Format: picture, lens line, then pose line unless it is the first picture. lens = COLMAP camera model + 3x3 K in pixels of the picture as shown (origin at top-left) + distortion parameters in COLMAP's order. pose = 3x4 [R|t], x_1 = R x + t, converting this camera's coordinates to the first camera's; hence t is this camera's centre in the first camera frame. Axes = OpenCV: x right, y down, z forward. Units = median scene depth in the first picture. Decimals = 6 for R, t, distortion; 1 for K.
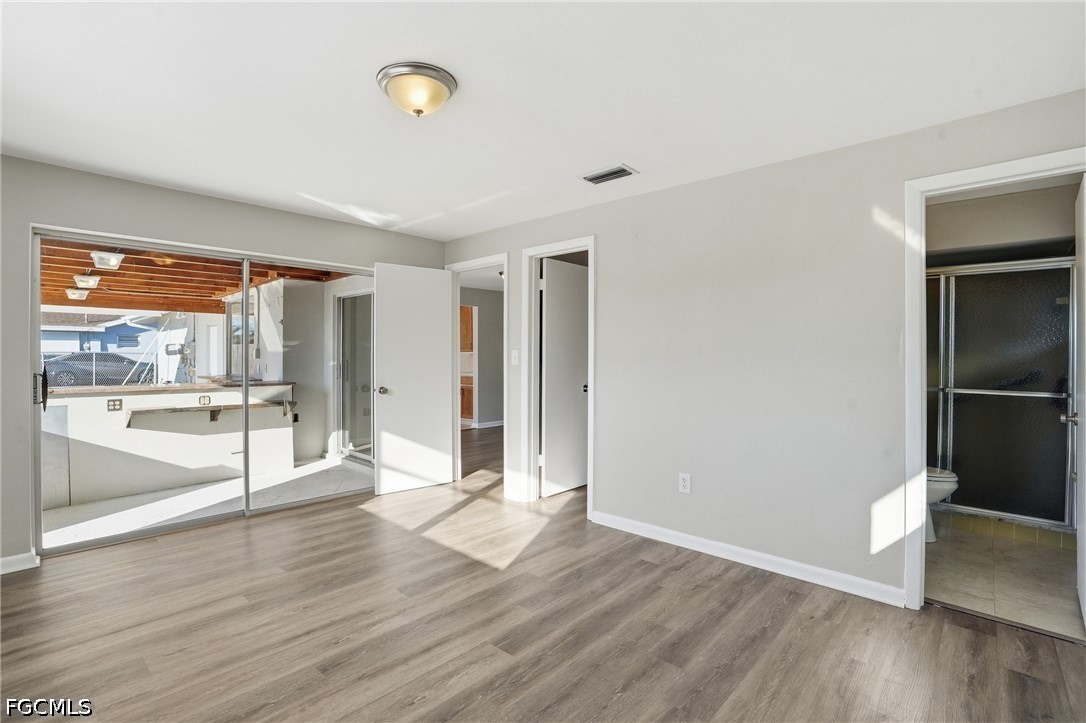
lens RADIAL K [[510.2, 0, 538.0], [0, 510.2, 353.0], [0, 0, 1]] dist [-0.075747, 0.028705]
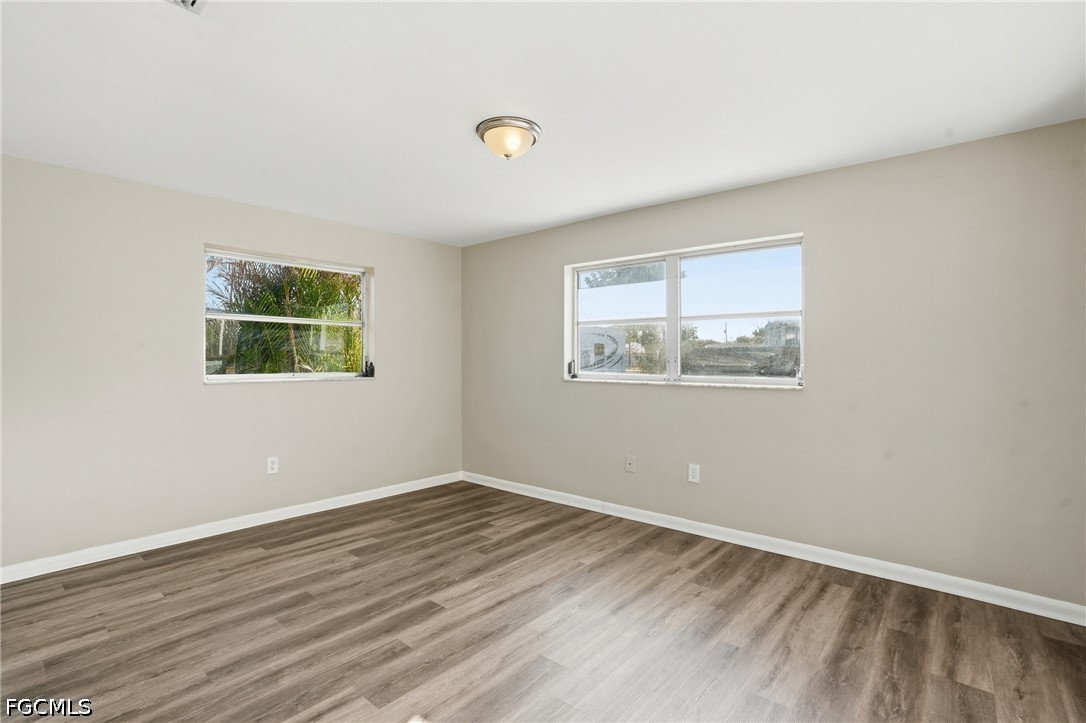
lens RADIAL K [[510.2, 0, 538.0], [0, 510.2, 353.0], [0, 0, 1]] dist [-0.075747, 0.028705]
pose [[-0.999385, -0.003770, -0.034860, -0.236953], [-0.003468, 0.999956, -0.008700, 0.000465], [0.034891, -0.008573, -0.999354, 1.949961]]
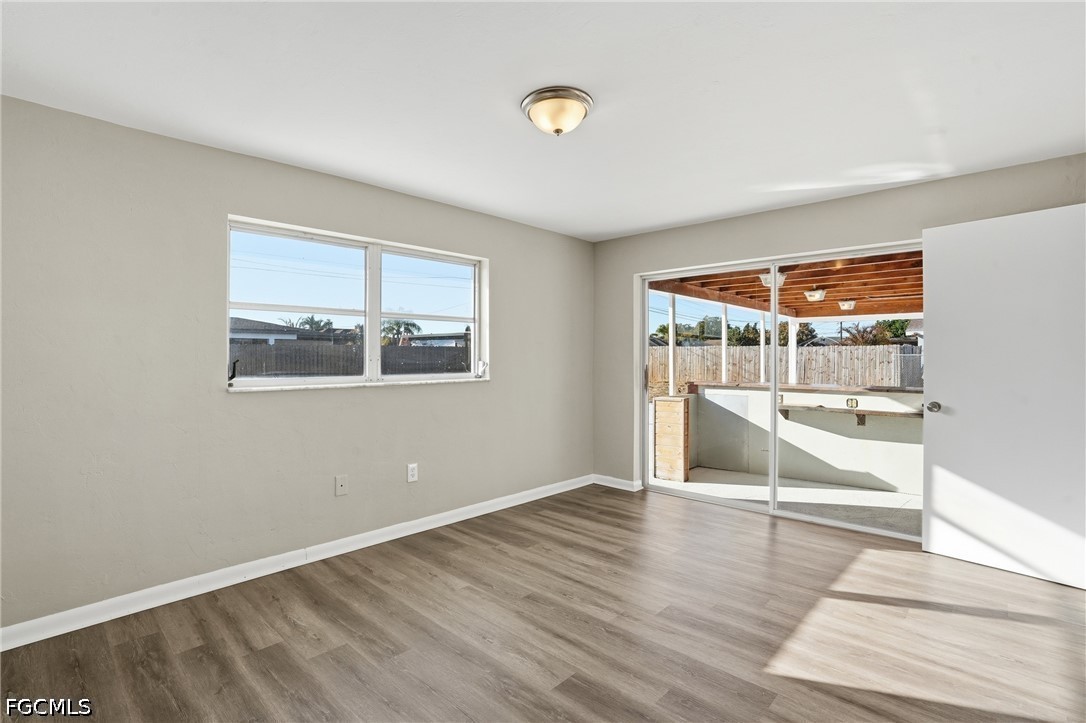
lens RADIAL K [[510.2, 0, 538.0], [0, 510.2, 353.0], [0, 0, 1]] dist [-0.075747, 0.028705]
pose [[-0.012418, -0.007117, -0.999898, 0.738193], [0.001424, 0.999974, -0.007135, 0.002184], [0.999922, -0.001513, -0.012408, 0.847766]]
